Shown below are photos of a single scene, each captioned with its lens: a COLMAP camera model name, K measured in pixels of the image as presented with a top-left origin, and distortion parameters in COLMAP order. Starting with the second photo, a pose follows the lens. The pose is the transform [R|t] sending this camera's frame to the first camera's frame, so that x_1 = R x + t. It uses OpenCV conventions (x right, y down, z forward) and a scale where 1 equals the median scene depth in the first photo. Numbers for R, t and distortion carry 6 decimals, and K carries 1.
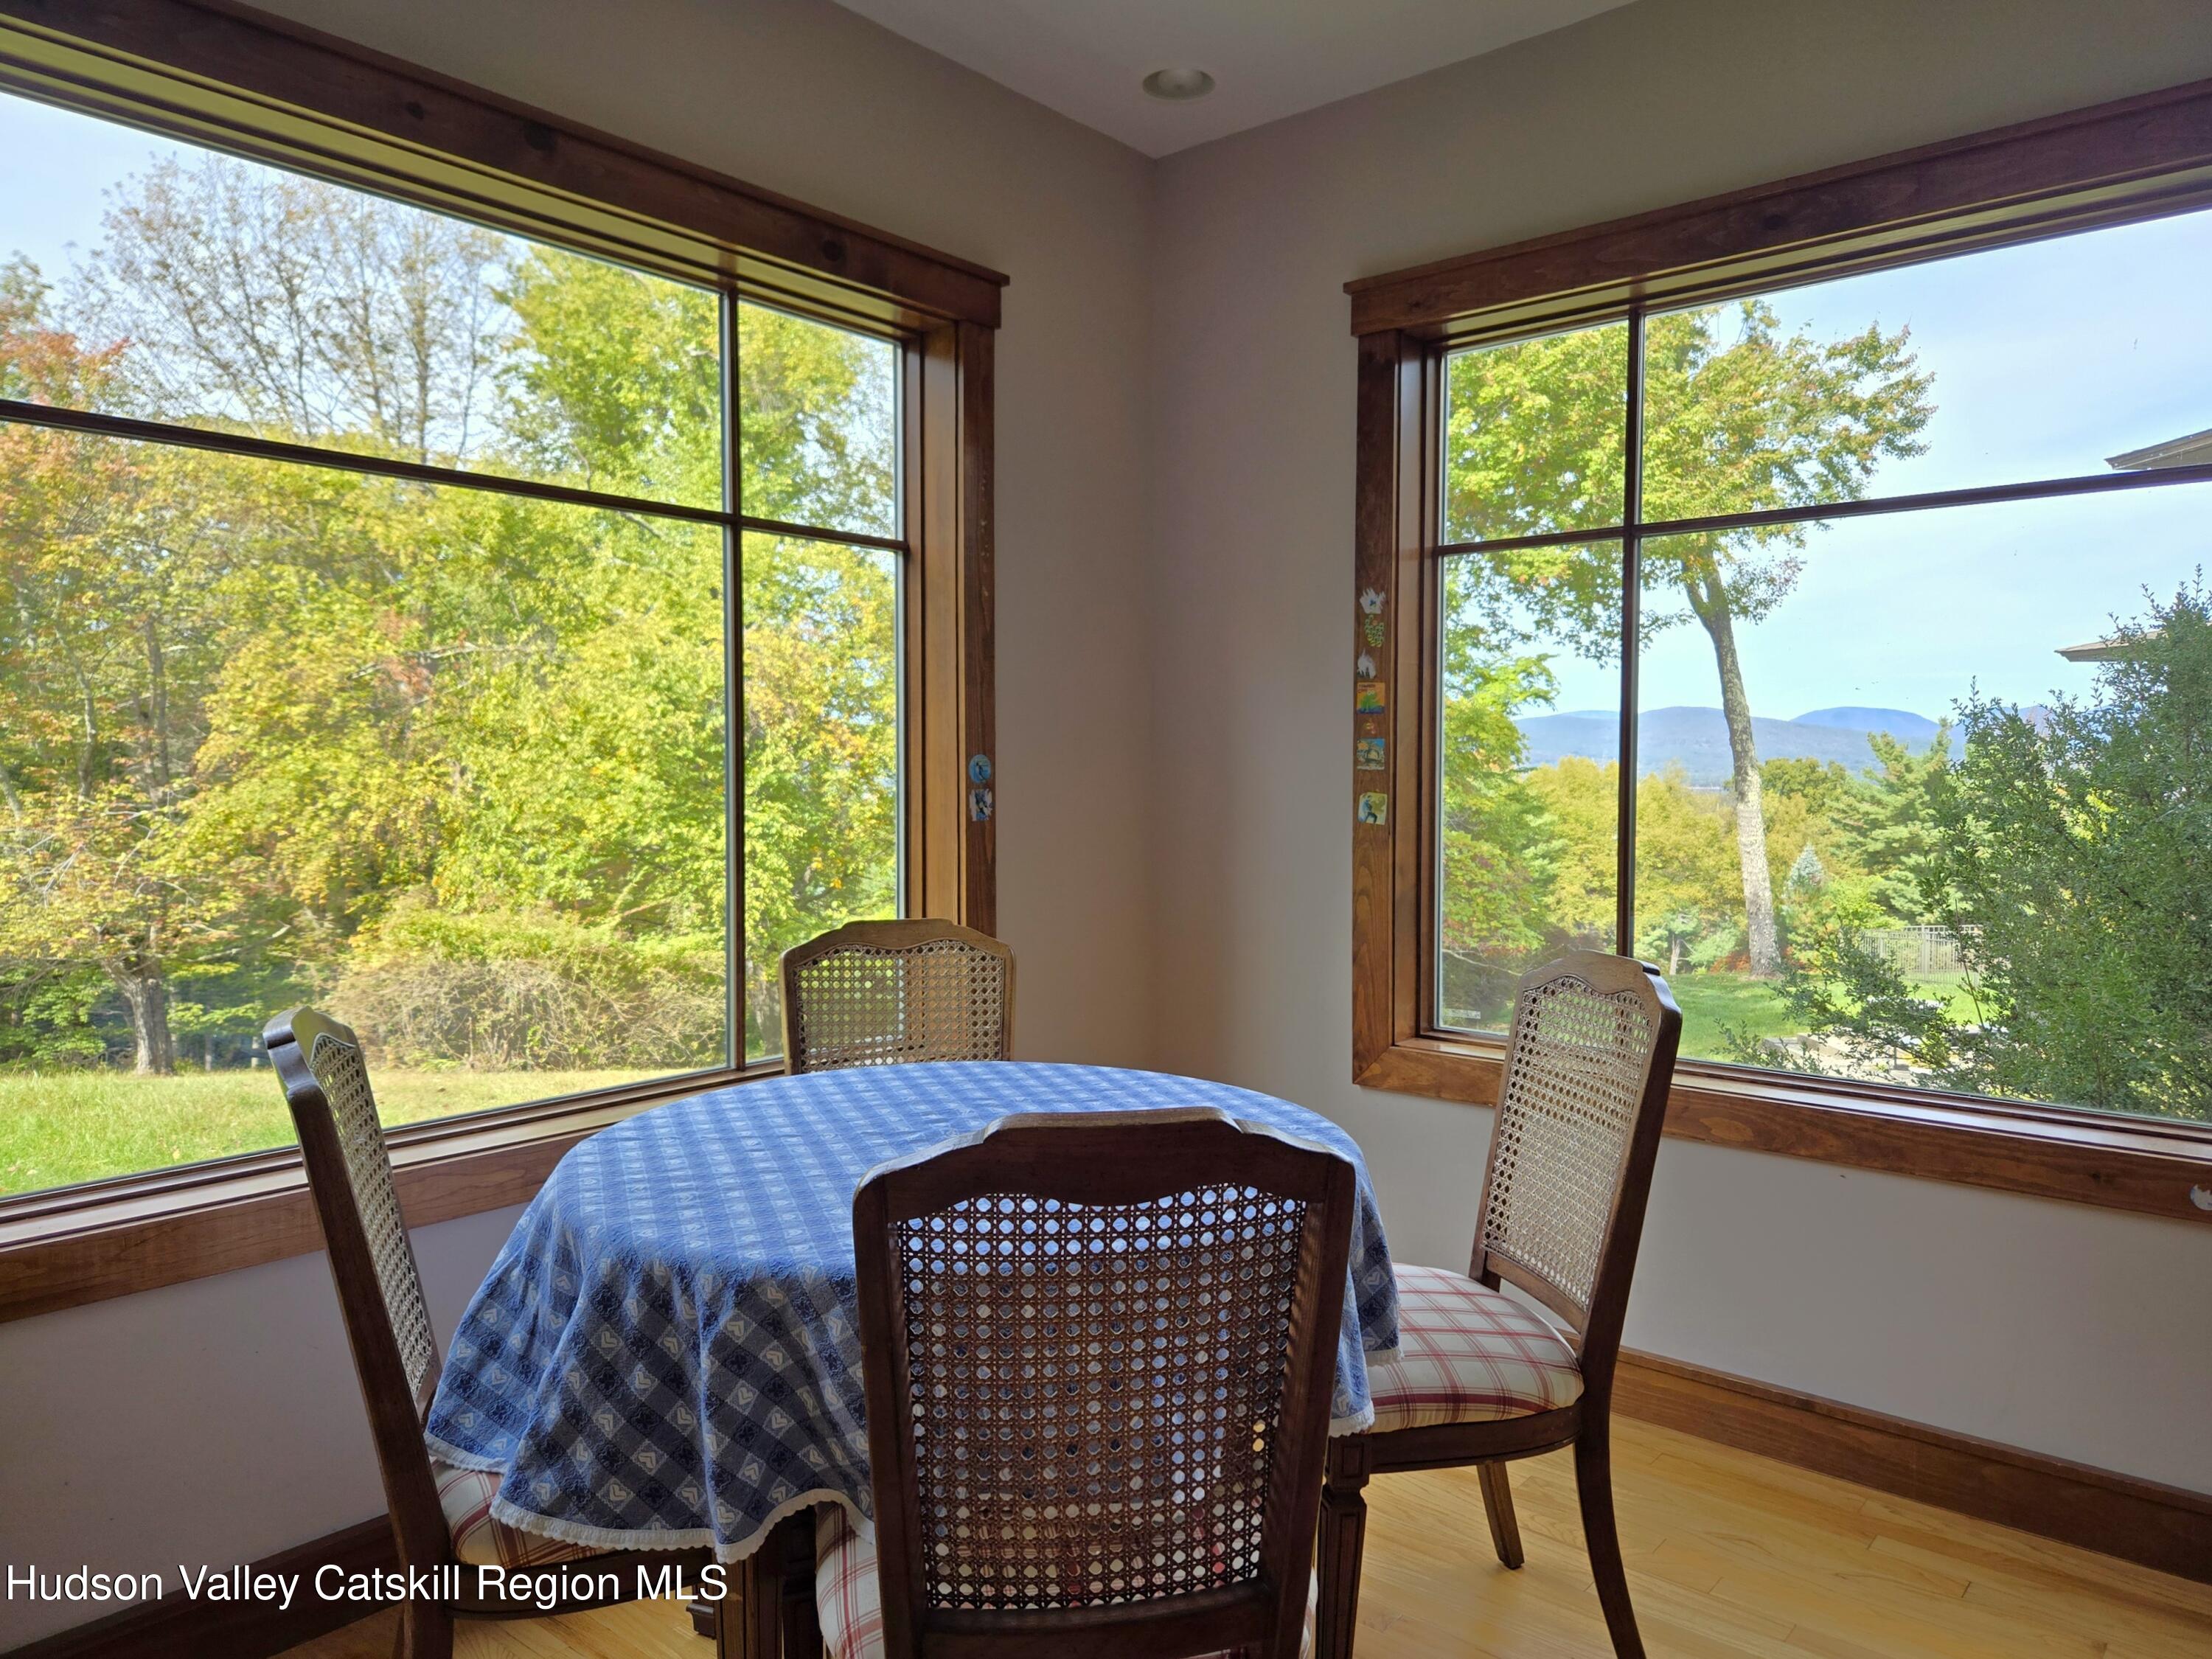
lens RADIAL K [[1550.6, 0, 1154.7], [0, 1550.6, 825.9], [0, 0, 1]] dist [0.047340, -0.051505]
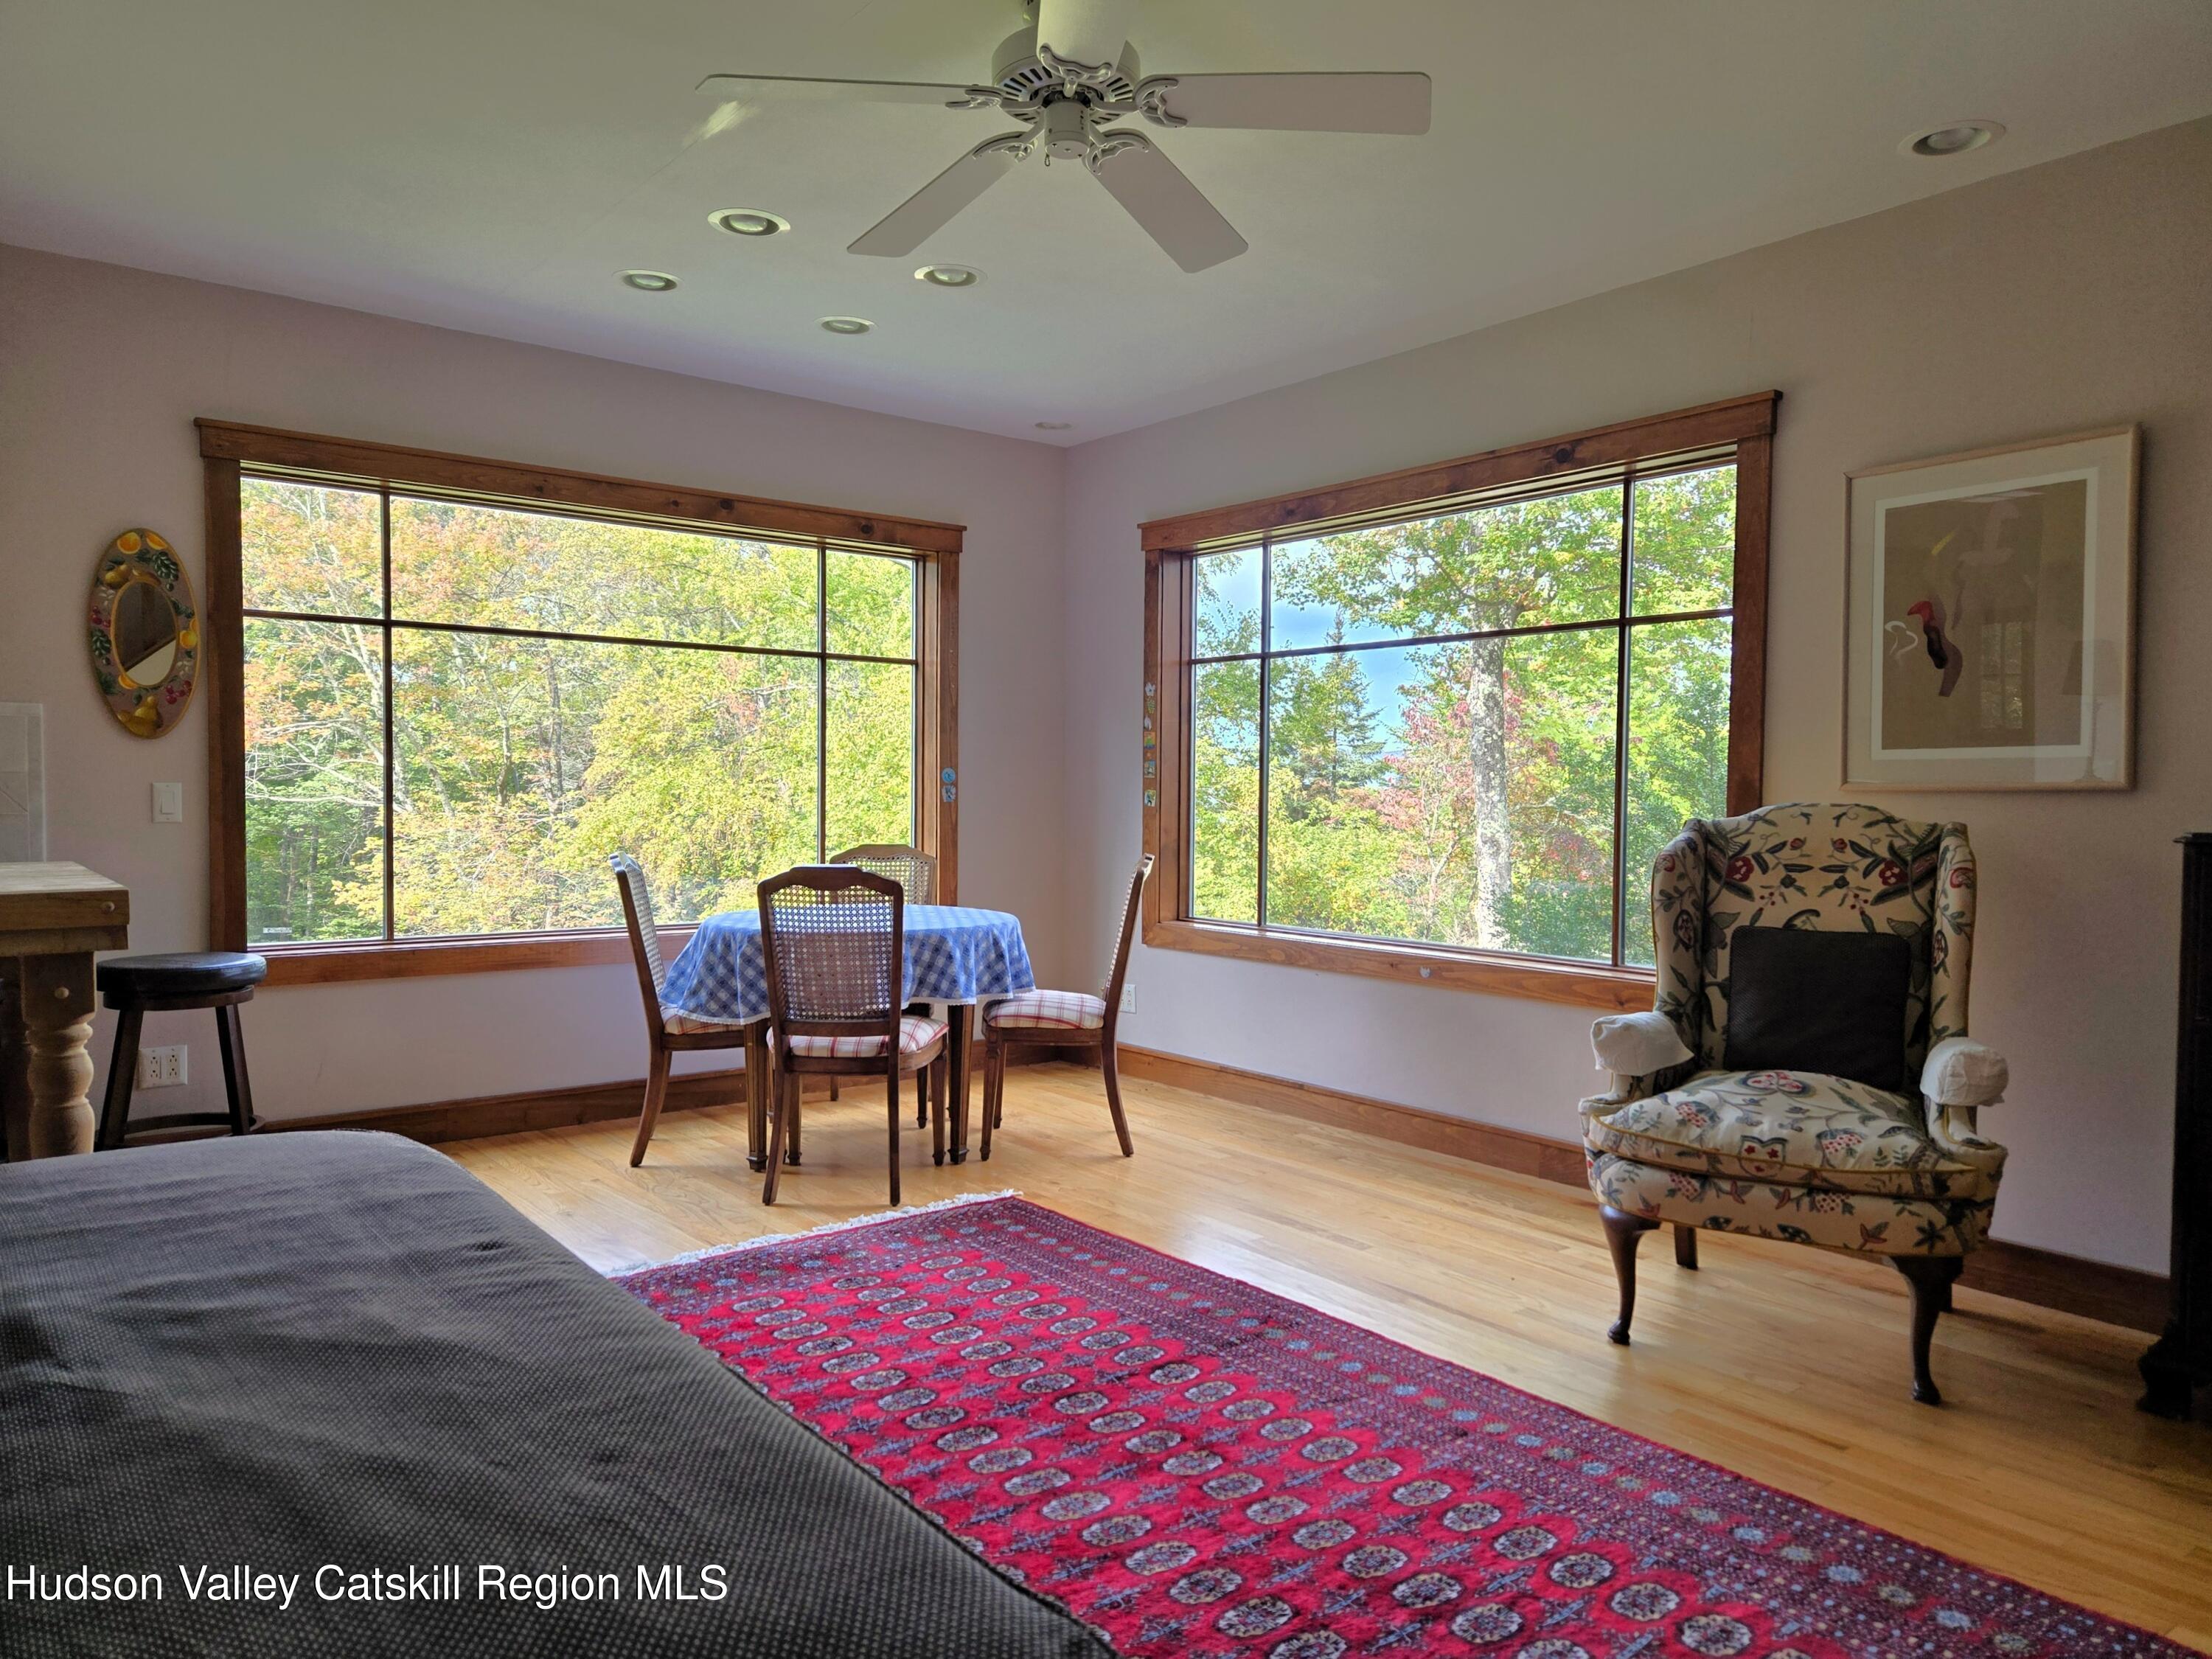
lens RADIAL K [[1497.5, 0, 1133.1], [0, 1497.5, 841.0], [0, 0, 1]] dist [0.084237, -0.074951]
pose [[0.979949, 0.015988, -0.198604, 0.492493], [-0.016924, 0.999852, -0.003016, 0.047891], [0.198527, 0.006317, 0.980075, -0.815918]]
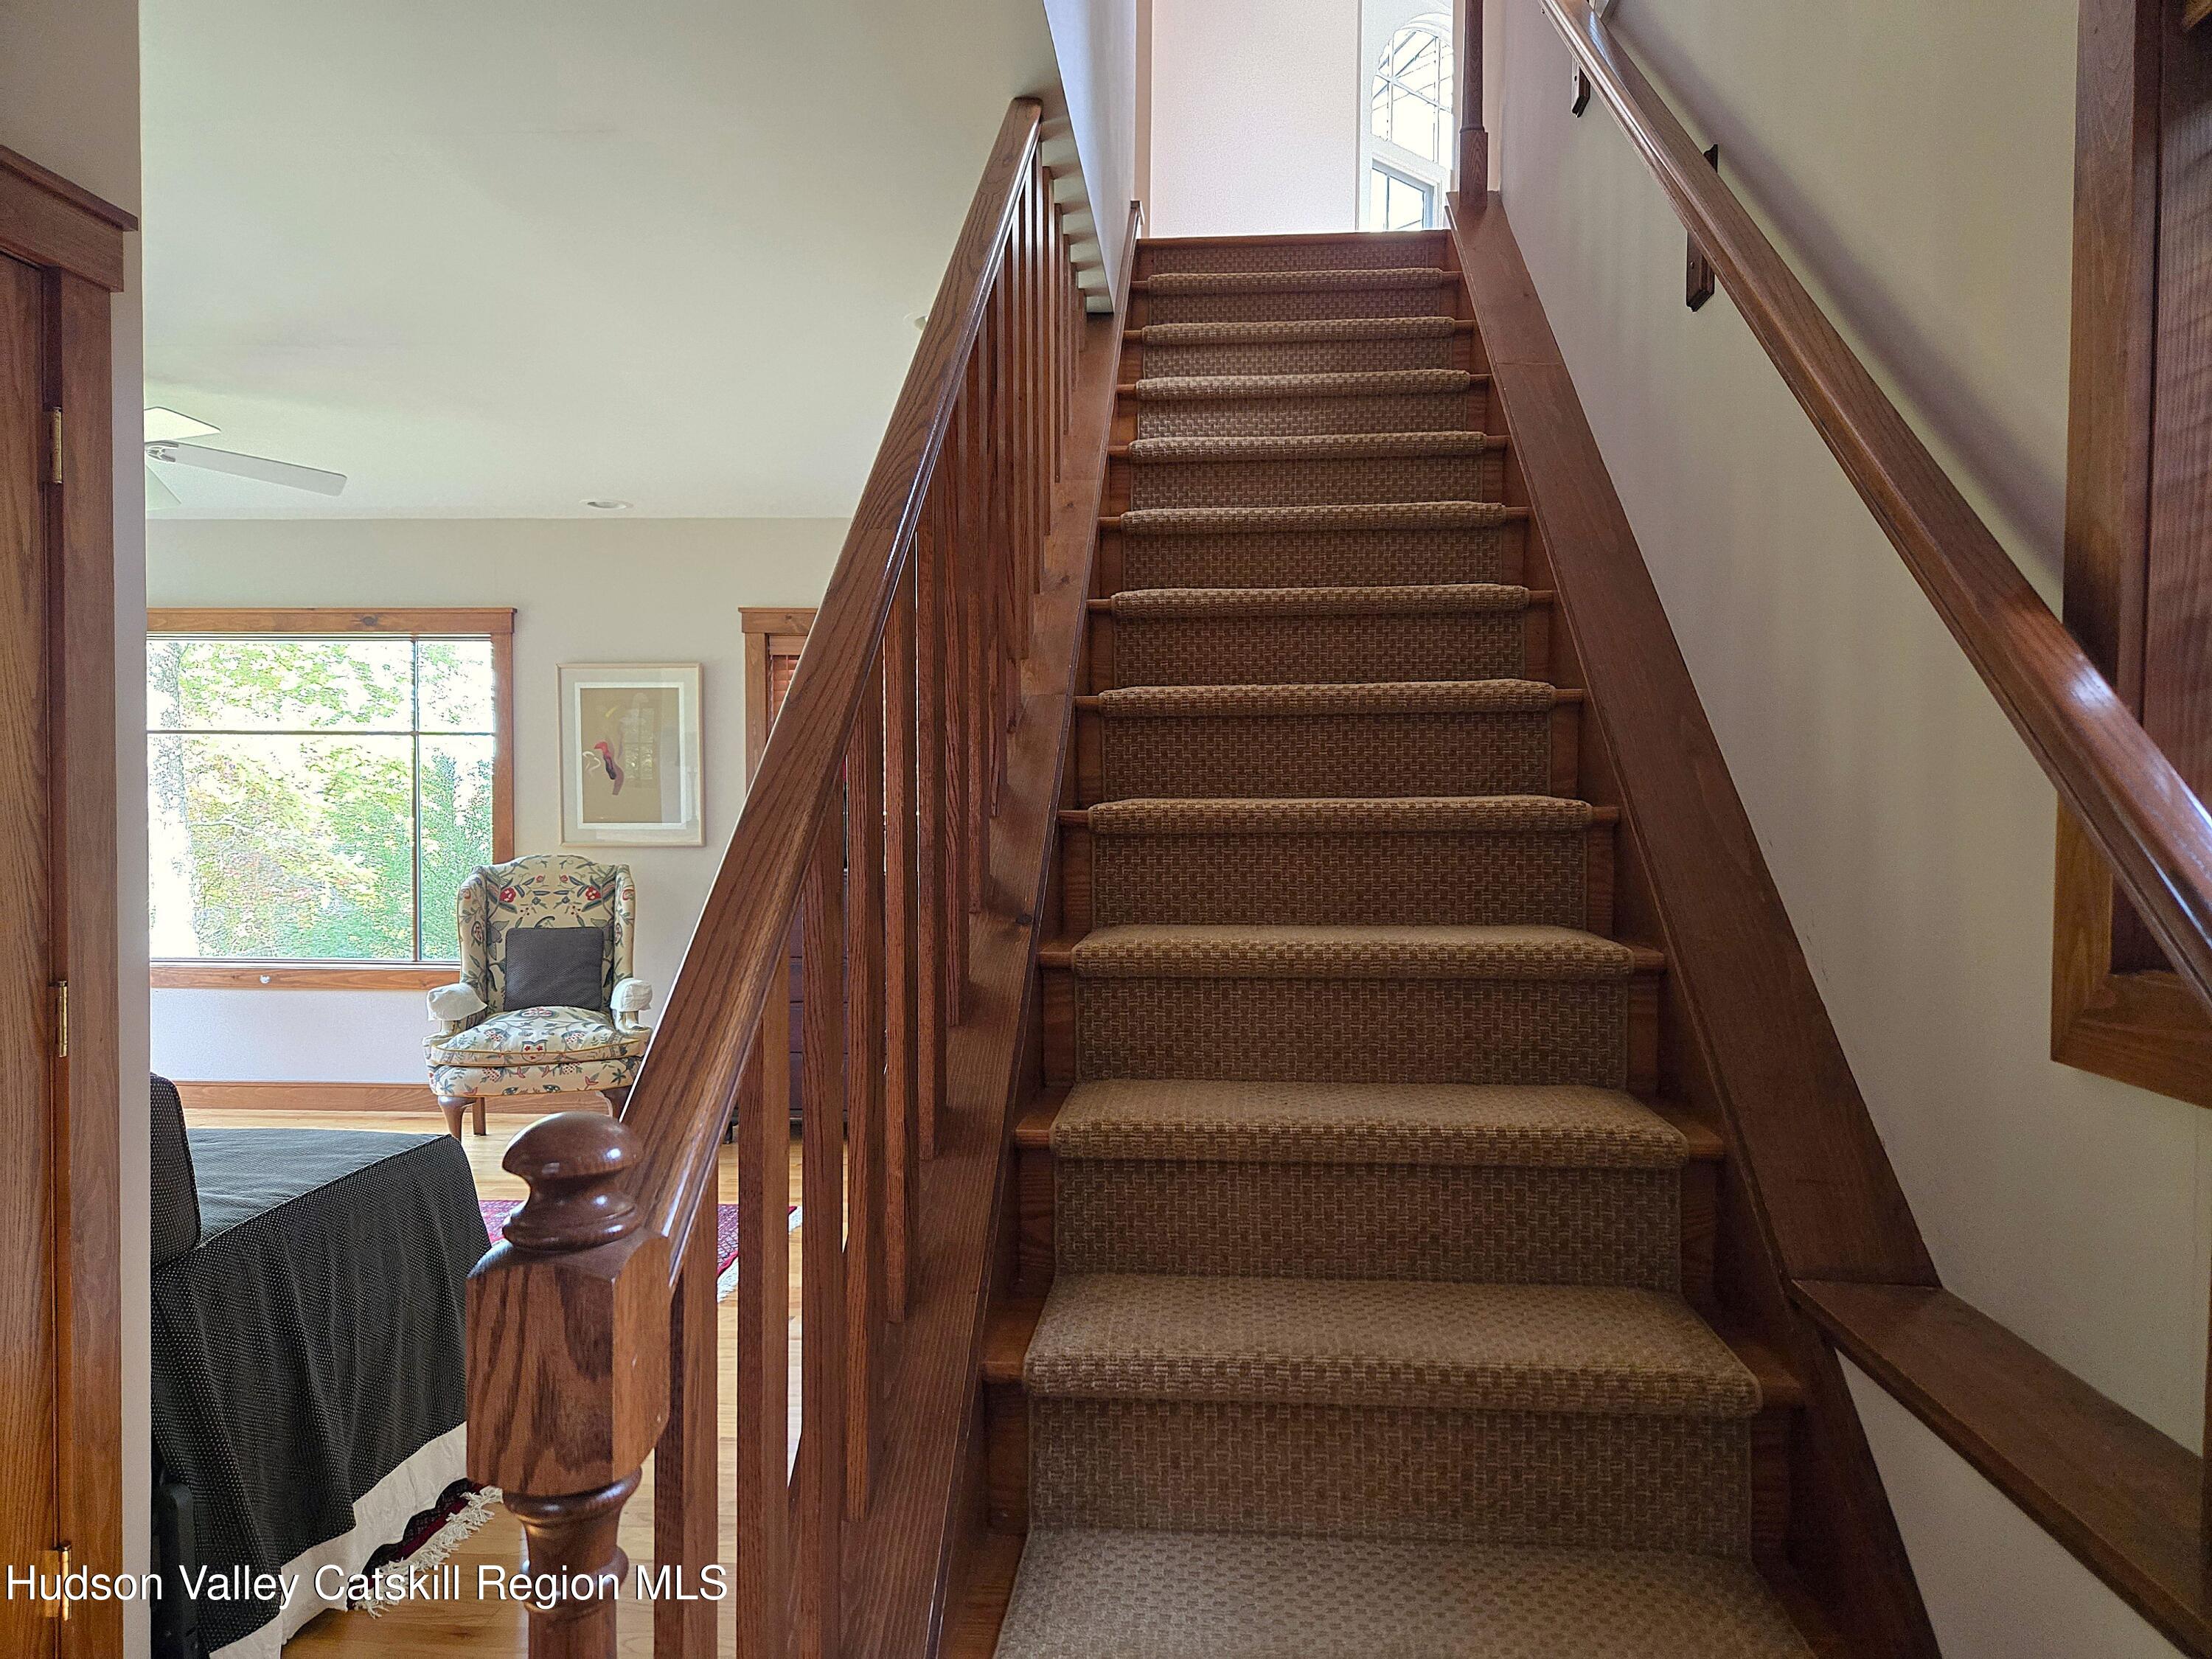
lens RADIAL K [[1497.5, 0, 1133.1], [0, 1497.5, 841.0], [0, 0, 1]] dist [0.084237, -0.074951]
pose [[0.806348, -0.010813, 0.591343, 0.210483], [0.016471, 0.999856, -0.004177, 0.009571], [-0.591212, 0.013108, 0.806410, -1.653352]]
